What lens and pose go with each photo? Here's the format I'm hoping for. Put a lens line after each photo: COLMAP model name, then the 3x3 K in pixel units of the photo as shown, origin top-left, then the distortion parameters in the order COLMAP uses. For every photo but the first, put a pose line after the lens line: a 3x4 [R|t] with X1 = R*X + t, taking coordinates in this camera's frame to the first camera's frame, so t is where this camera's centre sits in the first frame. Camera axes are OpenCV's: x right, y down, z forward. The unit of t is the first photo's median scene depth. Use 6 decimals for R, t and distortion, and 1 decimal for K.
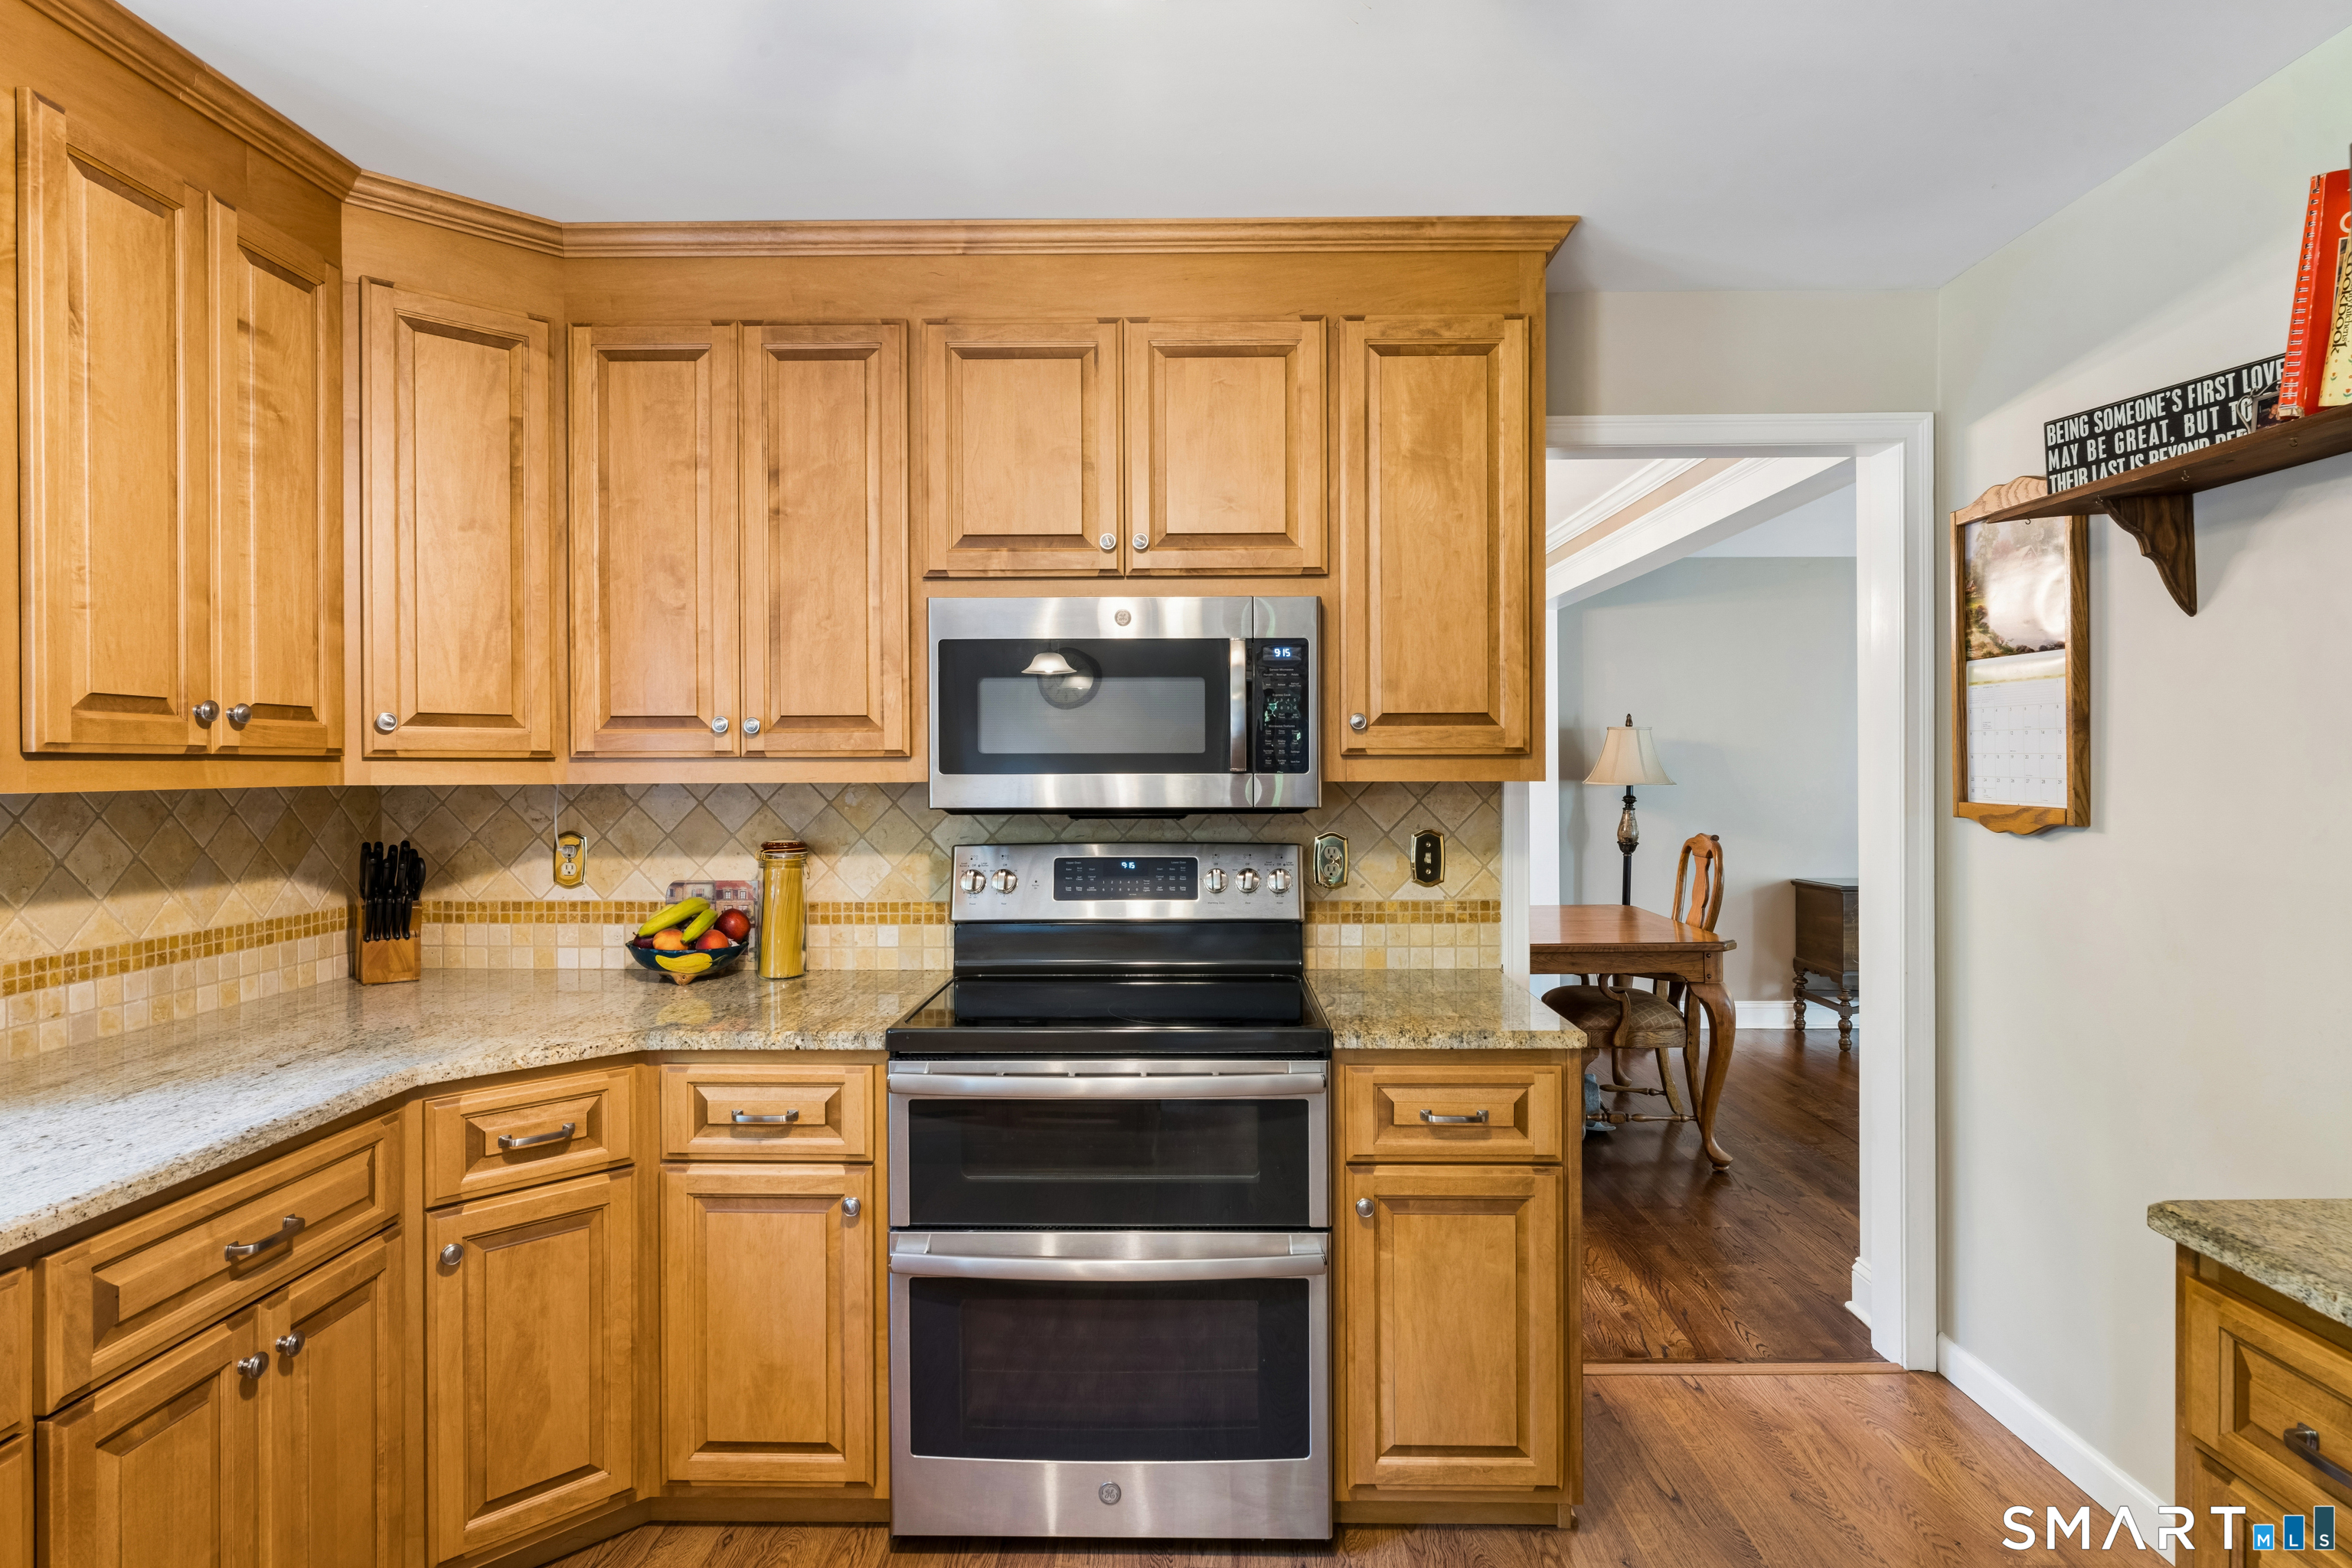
lens RADIAL K [[1241.5, 0, 1179.2], [0, 1241.5, 778.1], [0, 0, 1]] dist [-0.002408, 0.000444]
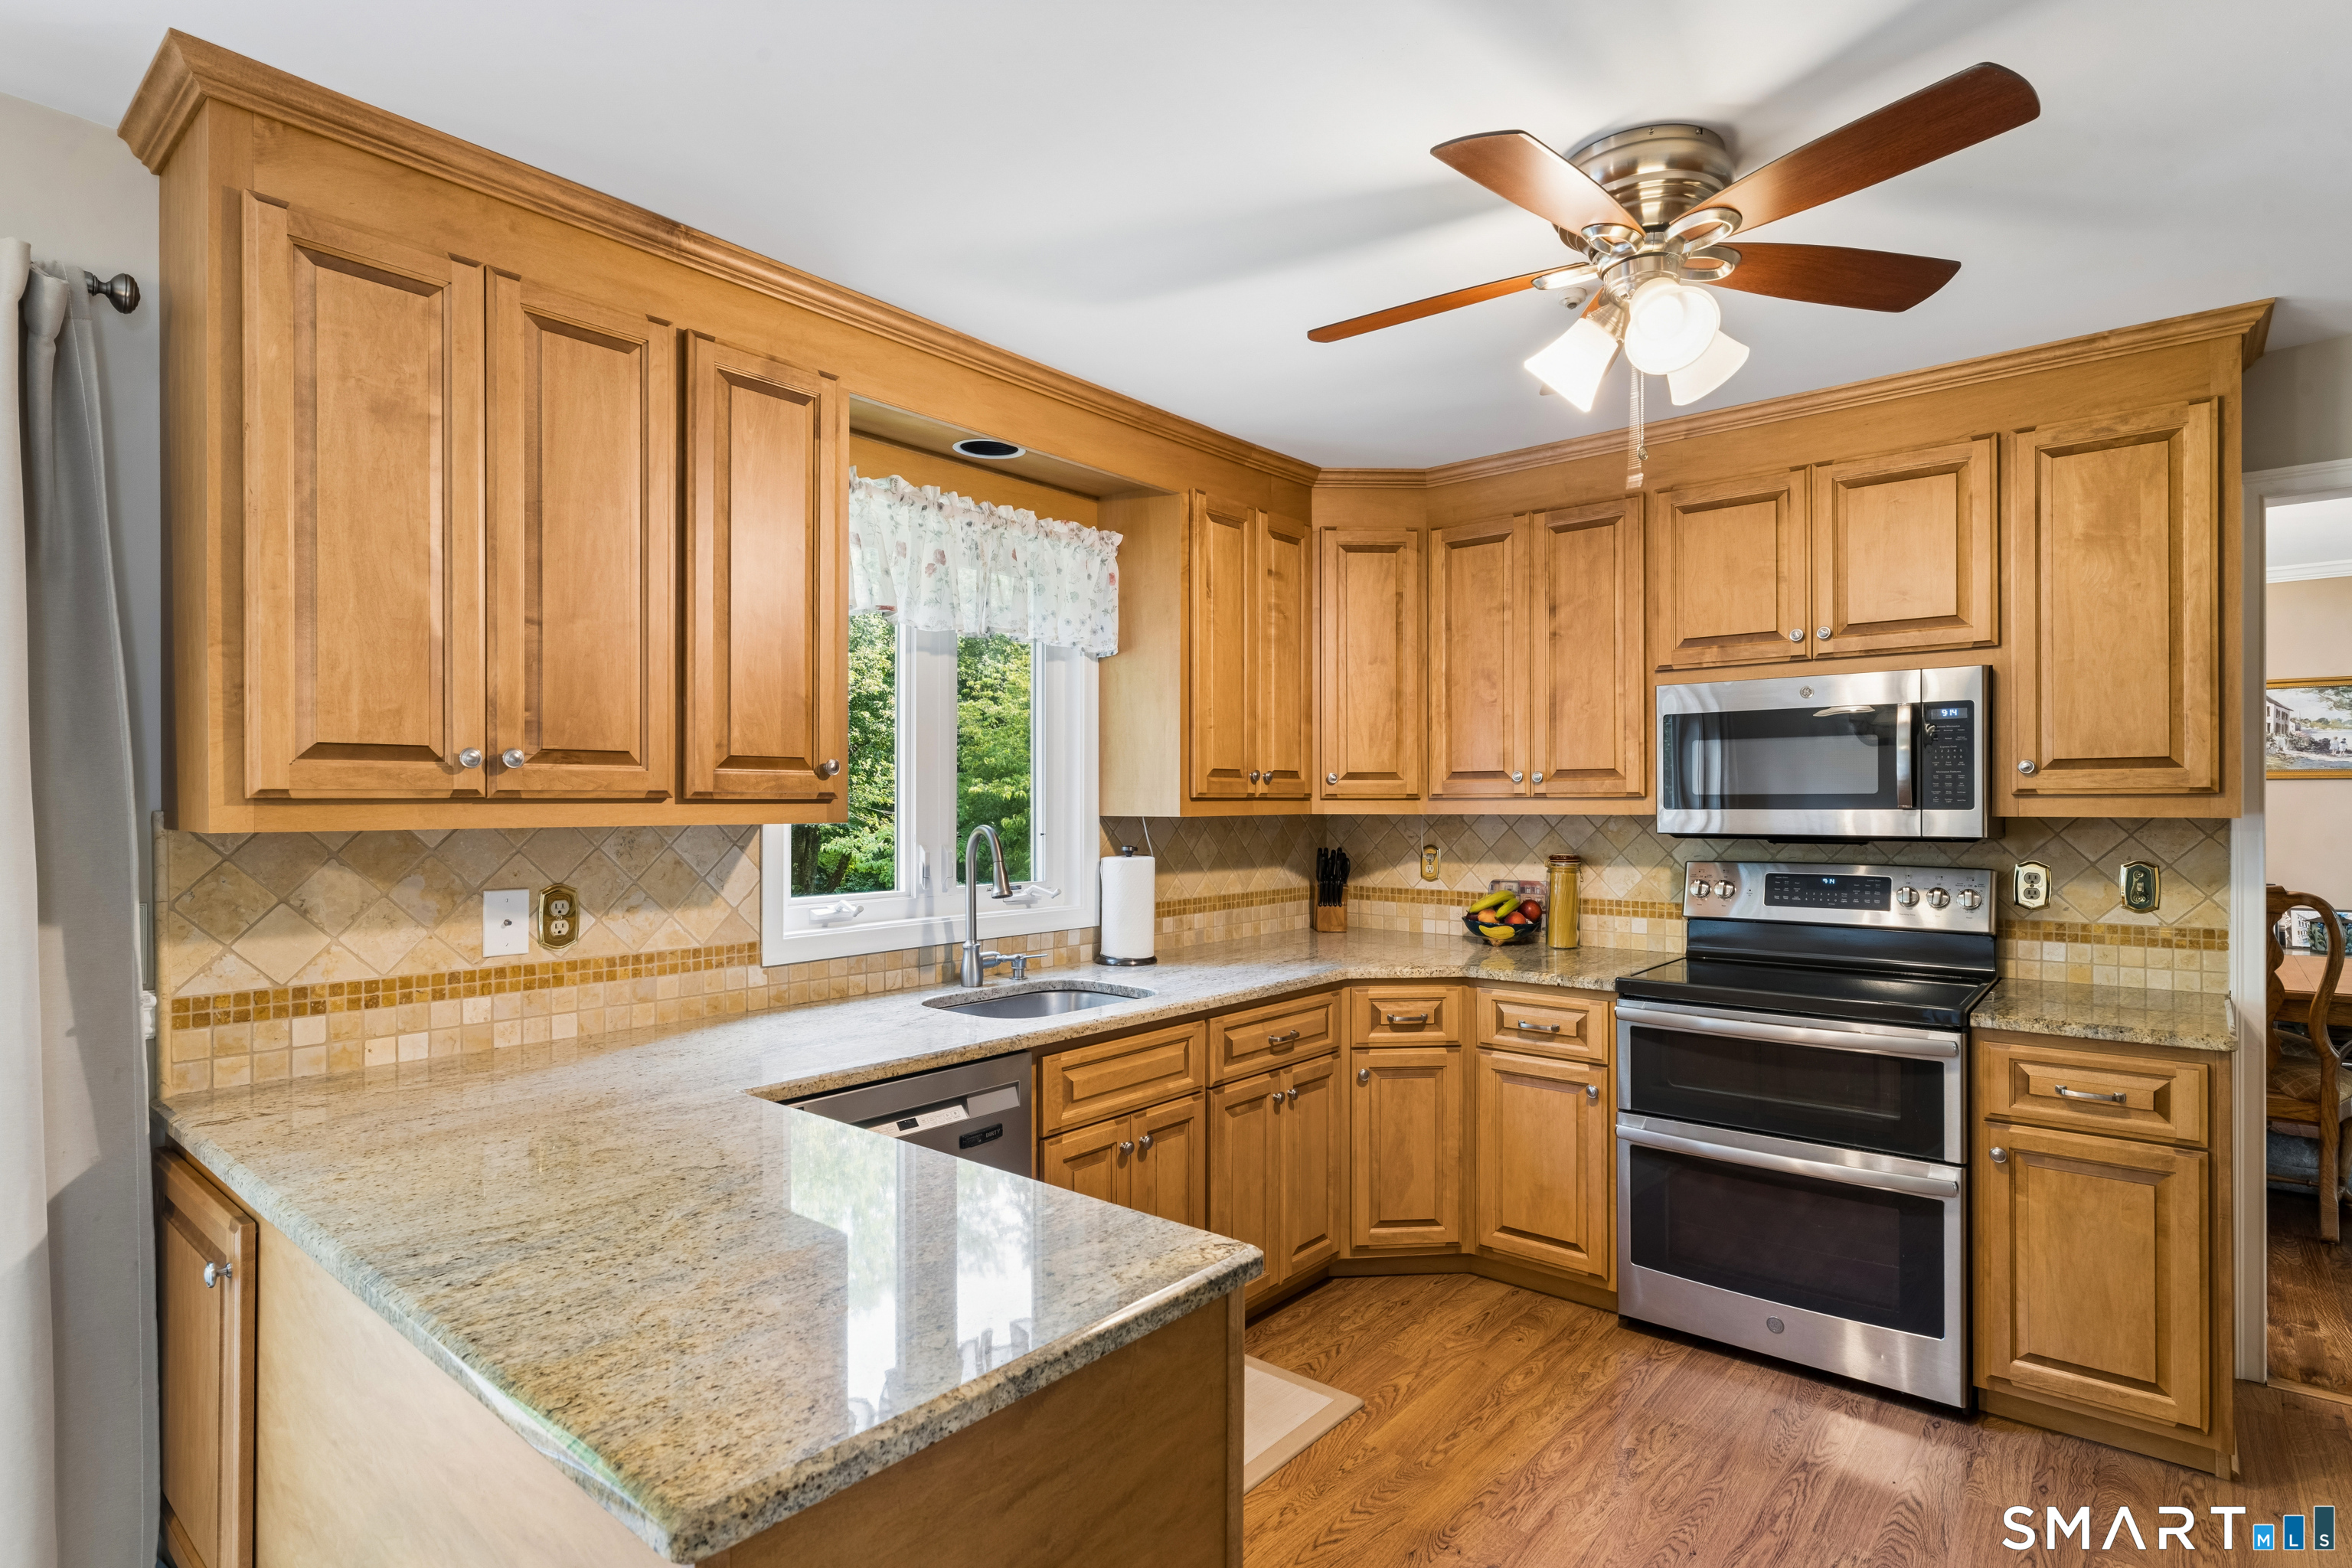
lens RADIAL K [[1177.4, 0, 1177.4], [0, 1177.4, 803.9], [0, 0, 1]] dist [-0.000854, -0.000311]
pose [[0.774770, 0.001425, -0.632241, 0.226650], [-0.004836, 0.999982, -0.003673, -0.001480], [0.632225, 0.005903, 0.774763, -0.397571]]
